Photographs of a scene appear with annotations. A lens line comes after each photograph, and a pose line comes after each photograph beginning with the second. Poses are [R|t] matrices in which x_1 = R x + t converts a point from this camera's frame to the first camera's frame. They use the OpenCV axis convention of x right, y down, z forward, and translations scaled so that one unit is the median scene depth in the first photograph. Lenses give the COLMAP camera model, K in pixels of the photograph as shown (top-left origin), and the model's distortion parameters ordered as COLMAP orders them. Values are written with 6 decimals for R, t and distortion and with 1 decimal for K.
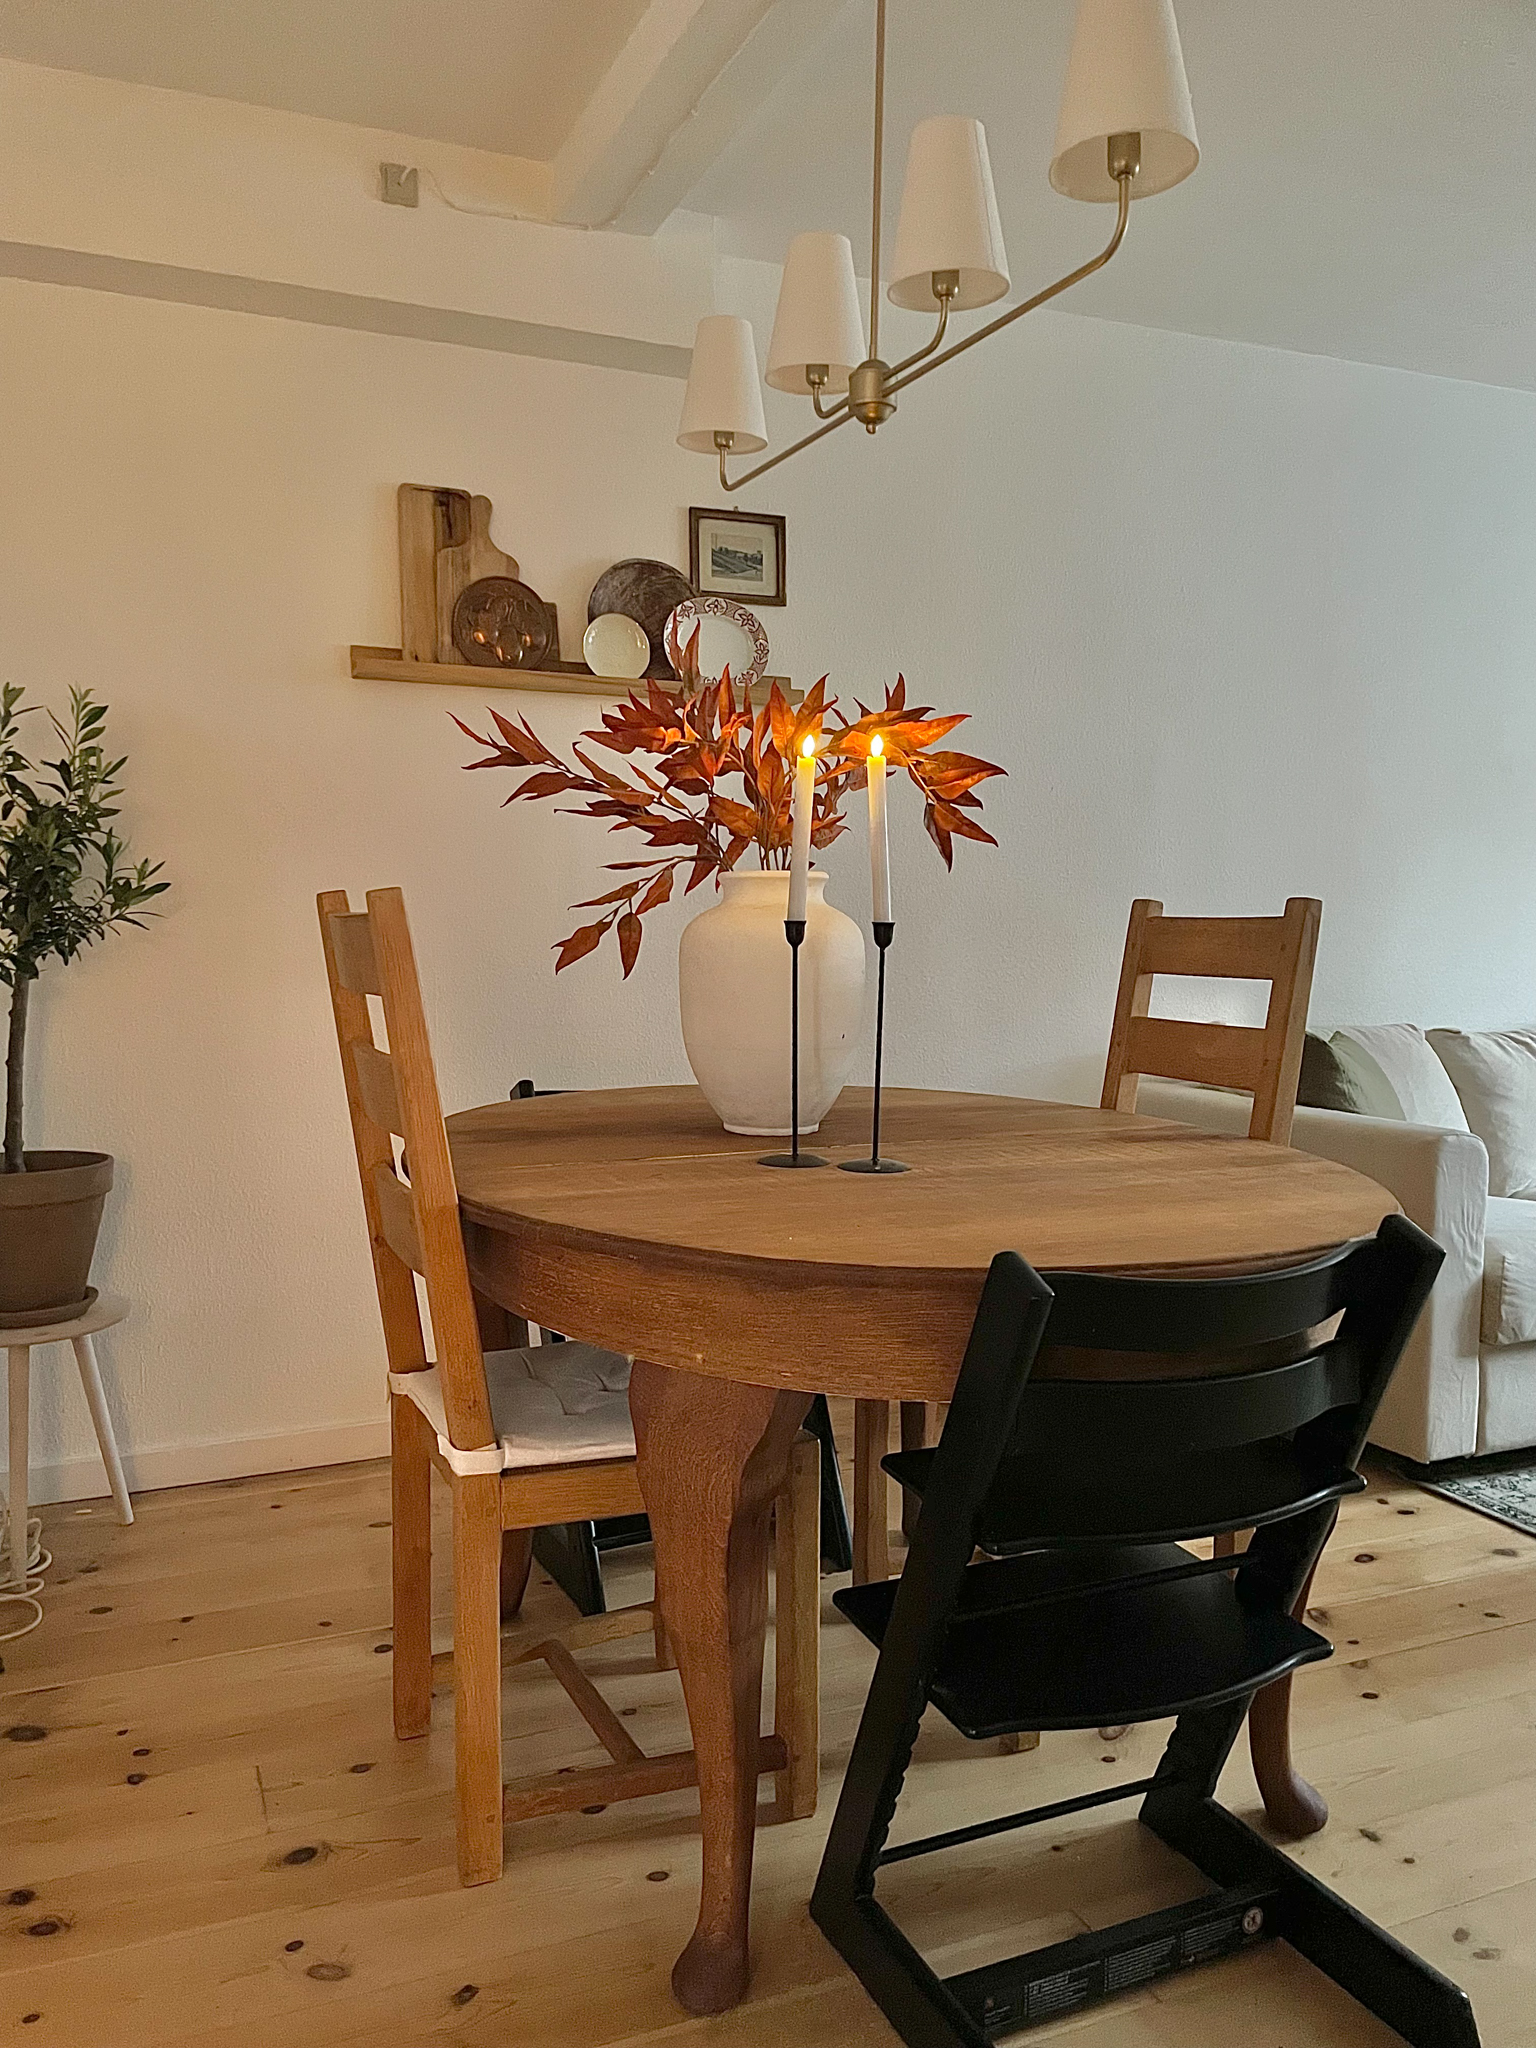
lens RADIAL K [[1553.9, 0, 760.8], [0, 1553.9, 1023.4], [0, 0, 1]] dist [0.088809, -0.107285]
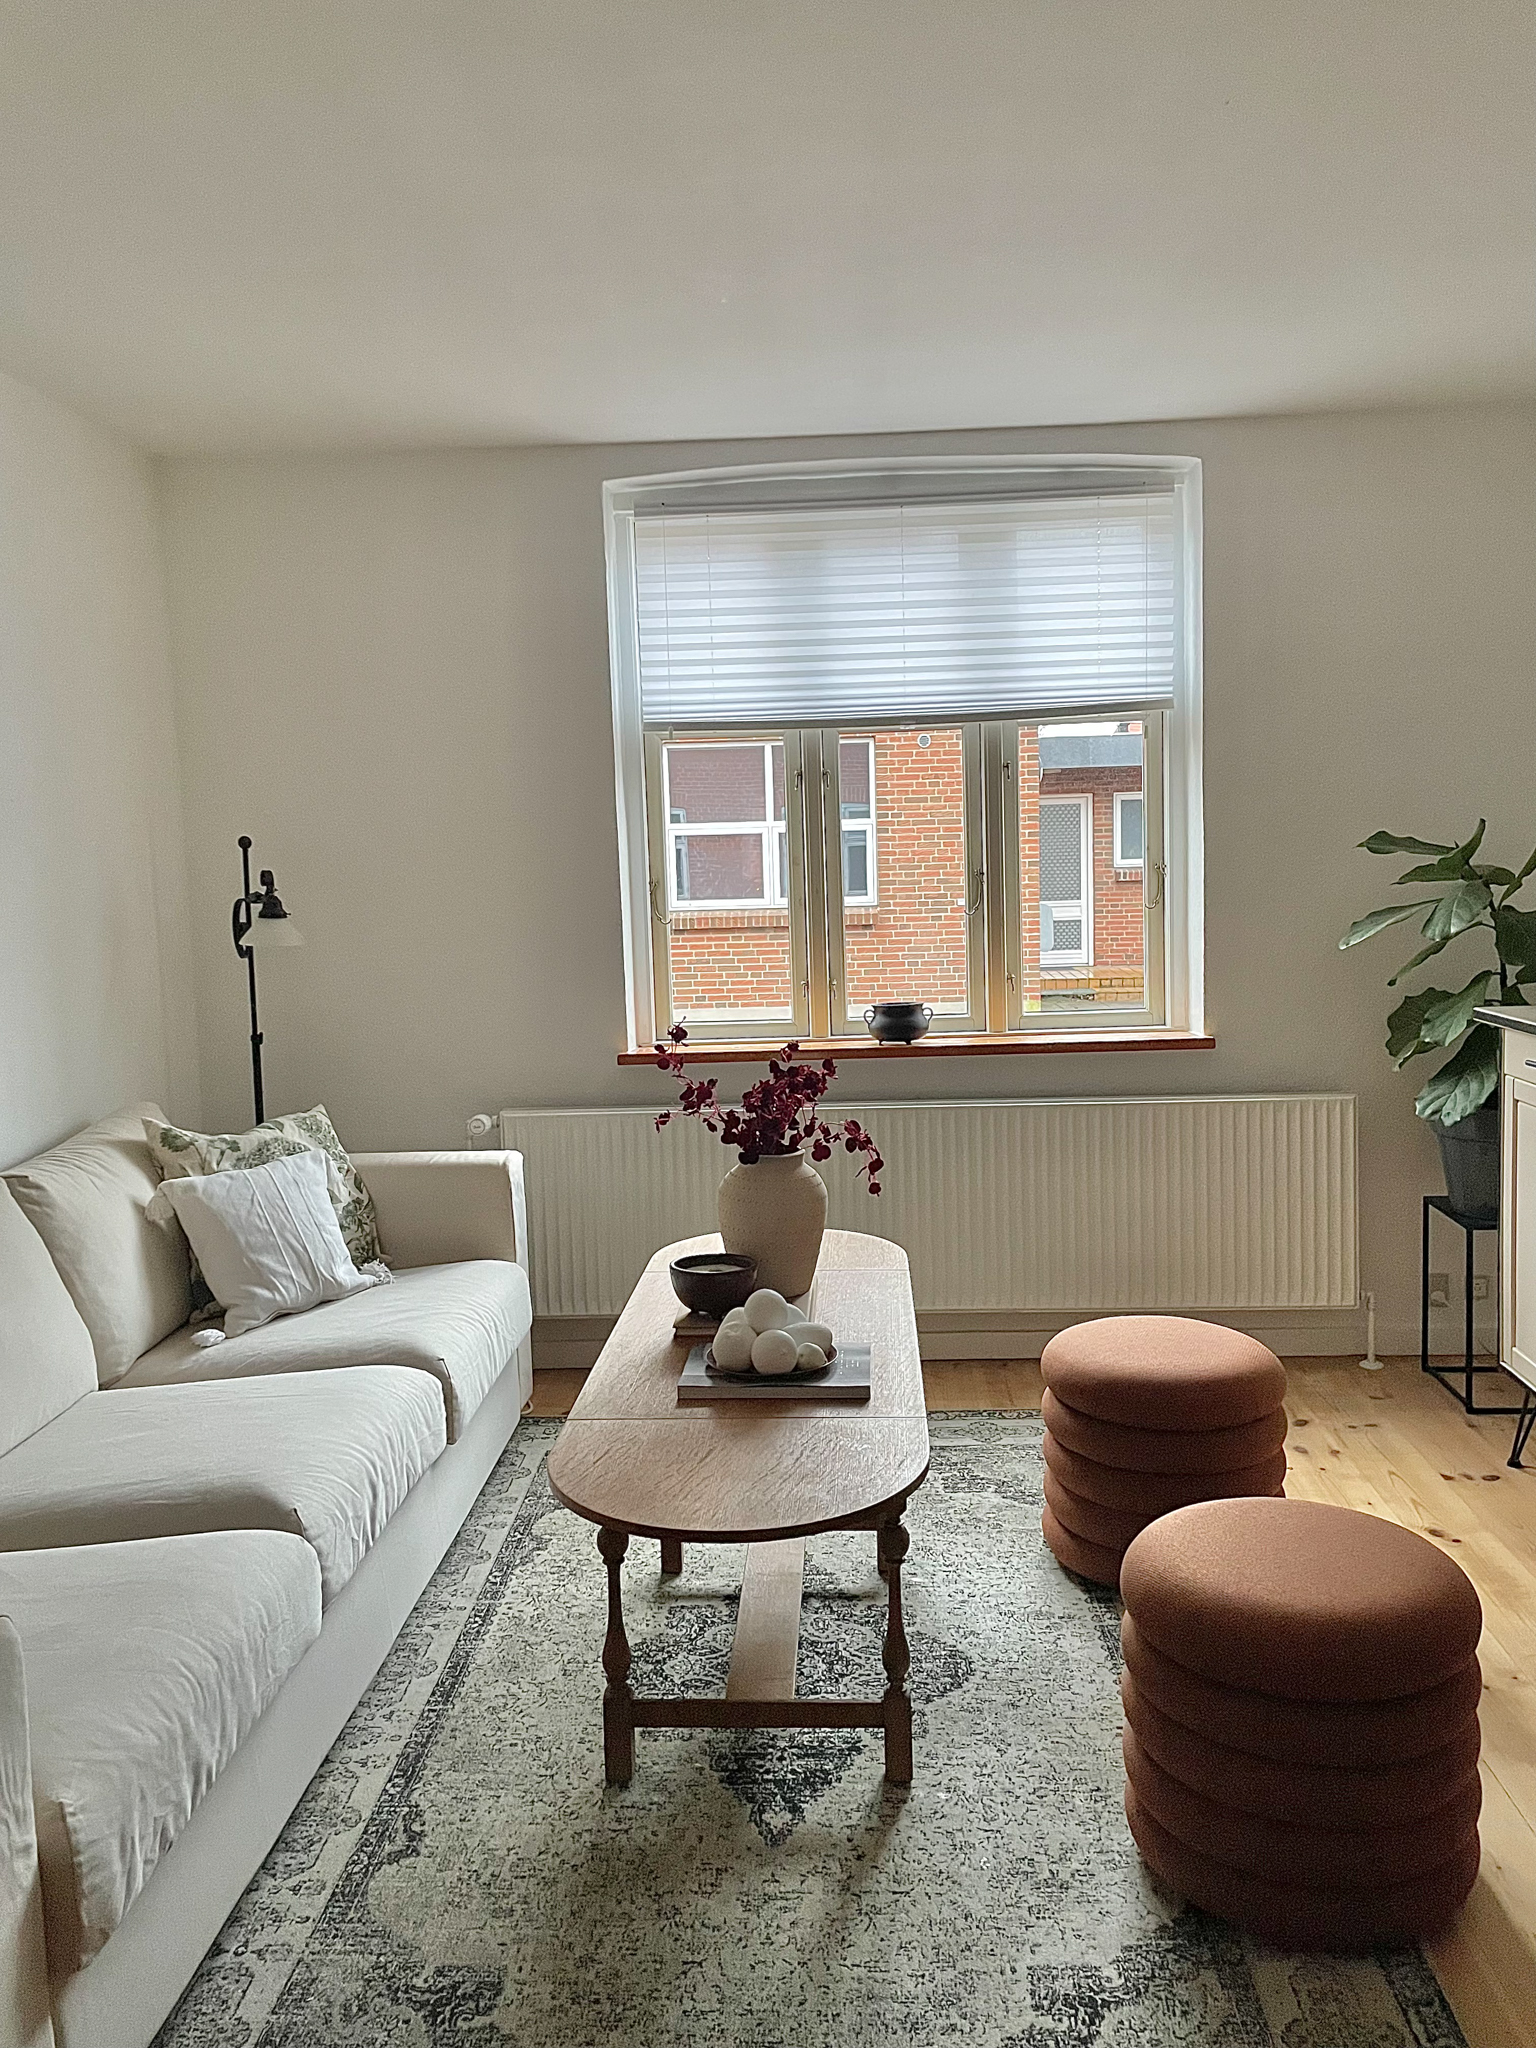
lens RADIAL K [[1550.7, 0, 776.6], [0, 1550.7, 1018.1], [0, 0, 1]] dist [0.095011, -0.111883]
pose [[0.443700, -0.106854, 0.889782, 0.132819], [0.097285, 0.992742, 0.070707, -0.125589], [-0.890879, 0.055190, 0.450875, 0.526508]]
